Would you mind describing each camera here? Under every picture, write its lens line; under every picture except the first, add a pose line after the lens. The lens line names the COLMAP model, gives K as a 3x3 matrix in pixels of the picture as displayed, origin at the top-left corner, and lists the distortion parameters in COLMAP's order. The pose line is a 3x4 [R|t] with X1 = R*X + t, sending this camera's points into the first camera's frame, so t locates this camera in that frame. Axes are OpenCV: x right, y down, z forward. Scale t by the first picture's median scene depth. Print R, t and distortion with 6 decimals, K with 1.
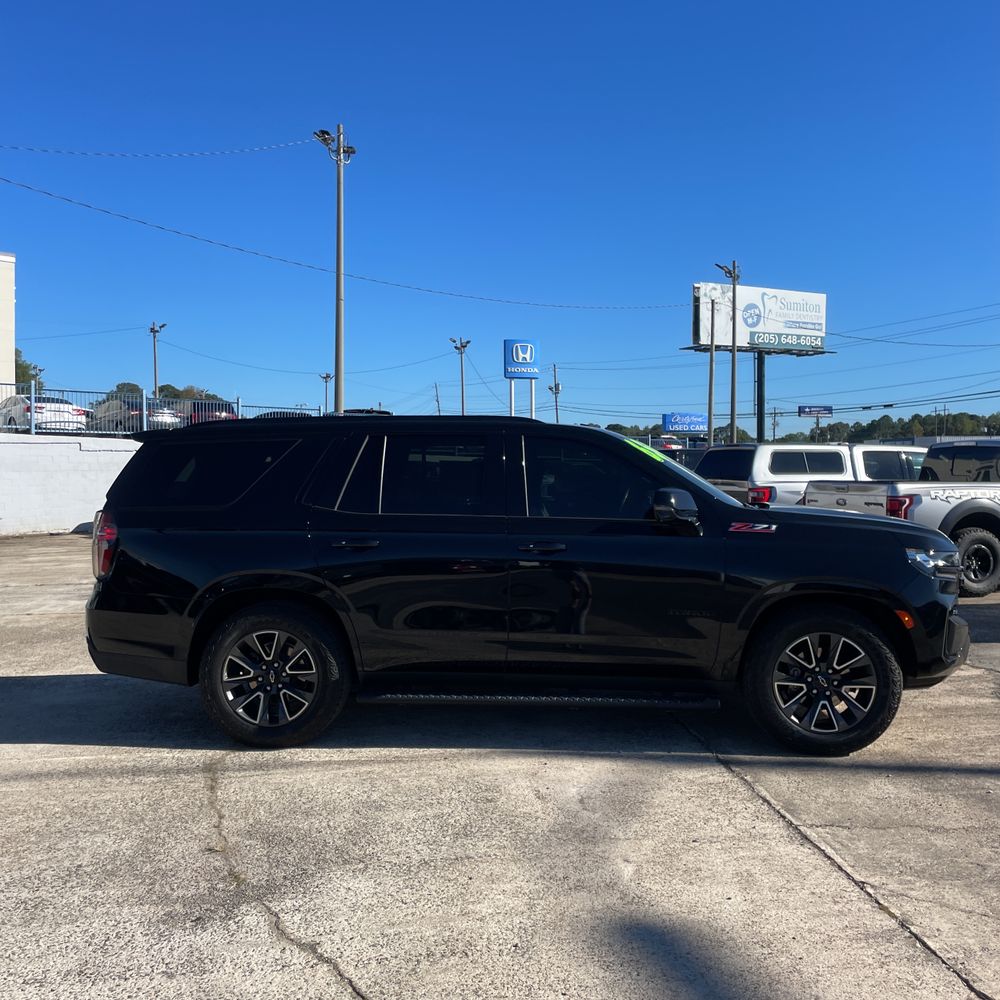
lens RADIAL K [[1000.7, 0, 486.9], [0, 1000.7, 499.7], [0, 0, 1]] dist [0.117625, -0.231141]
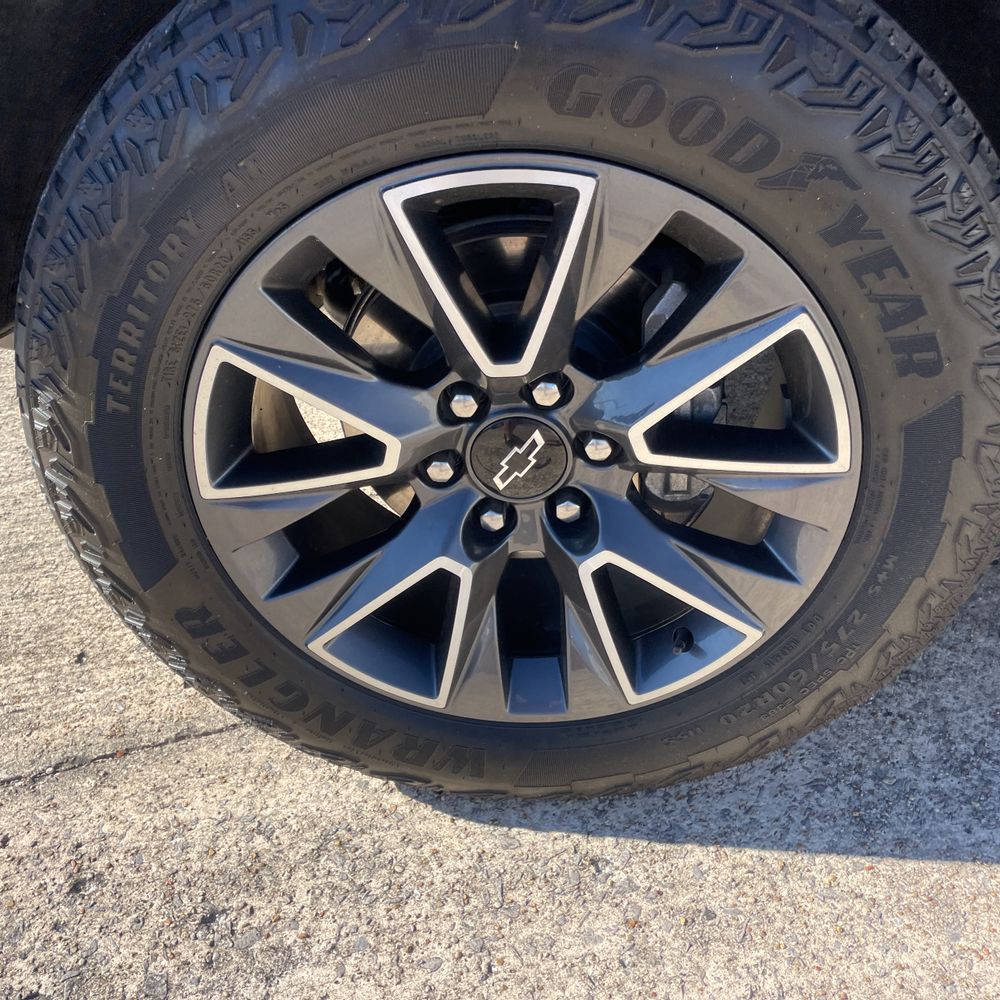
lens RADIAL K [[968.9, 0, 500.7], [0, 968.9, 464.7], [0, 0, 1]] dist [0.091434, -0.128413]
pose [[0.998890, -0.011025, 0.045794, -0.223214], [-0.015219, 0.844531, 0.535290, 0.097143], [-0.044576, -0.535393, 0.843426, 0.878516]]
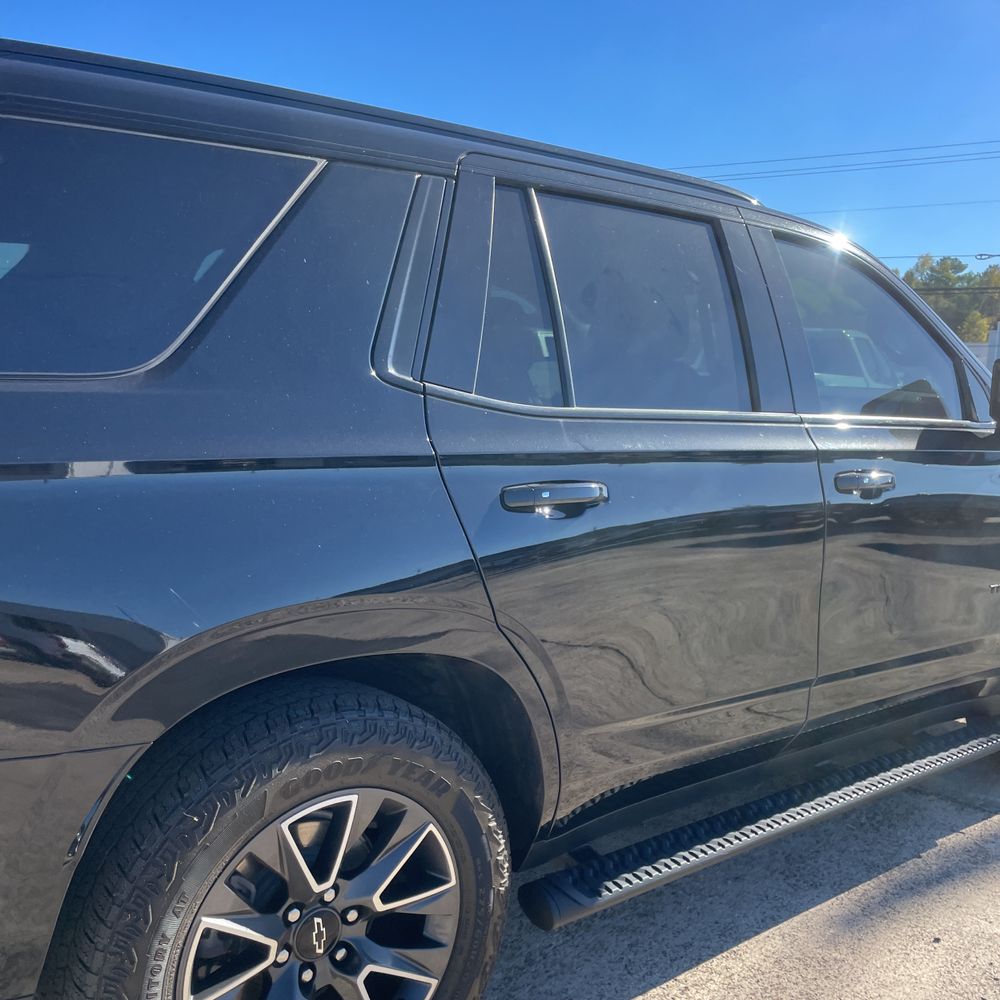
lens RADIAL K [[998.0, 0, 498.7], [0, 998.0, 493.5], [0, 0, 1]] dist [0.090945, -0.111904]
pose [[0.723643, -0.056464, 0.687861, -0.382051], [-0.012693, 0.995390, 0.095062, 0.008529], [-0.690058, -0.077522, 0.719590, 0.749264]]
